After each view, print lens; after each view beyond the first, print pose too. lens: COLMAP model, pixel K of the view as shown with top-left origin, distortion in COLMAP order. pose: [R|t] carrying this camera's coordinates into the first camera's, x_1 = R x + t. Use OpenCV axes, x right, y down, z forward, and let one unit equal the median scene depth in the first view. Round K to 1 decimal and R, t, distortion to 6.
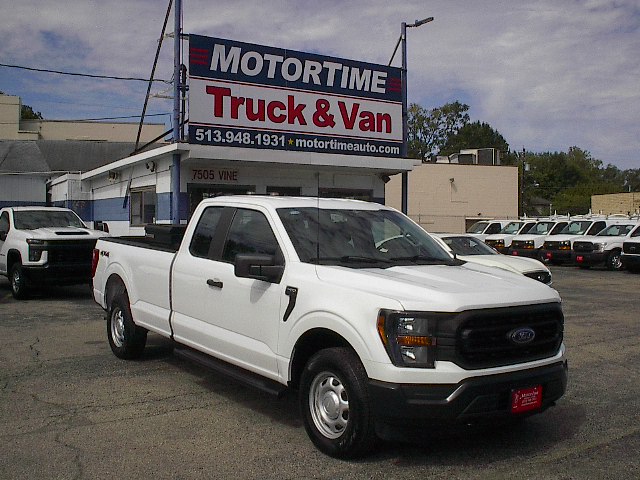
lens RADIAL K [[718.7, 0, 320.0], [0, 718.7, 240.0], [0, 0, 1]] dist [-0.160011, 0.150350]
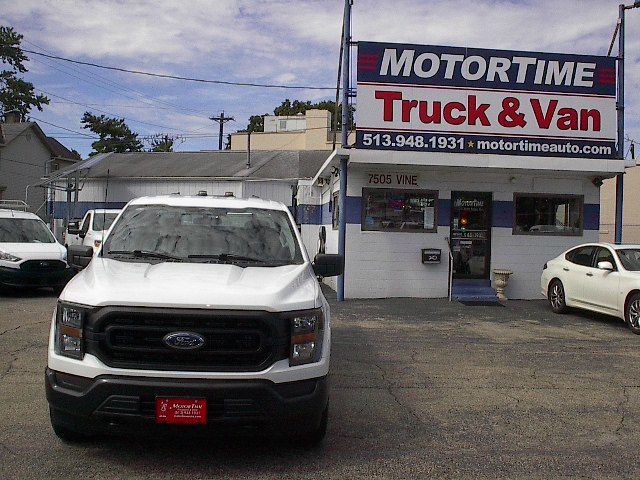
lens RADIAL K [[718.7, 0, 320.0], [0, 718.7, 240.0], [0, 0, 1]] dist [-0.160011, 0.150350]
pose [[0.867870, 0.026815, -0.496068, 0.256259], [-0.033230, 0.999439, -0.004111, 0.001076], [0.495679, 0.020052, 0.868274, 0.080342]]
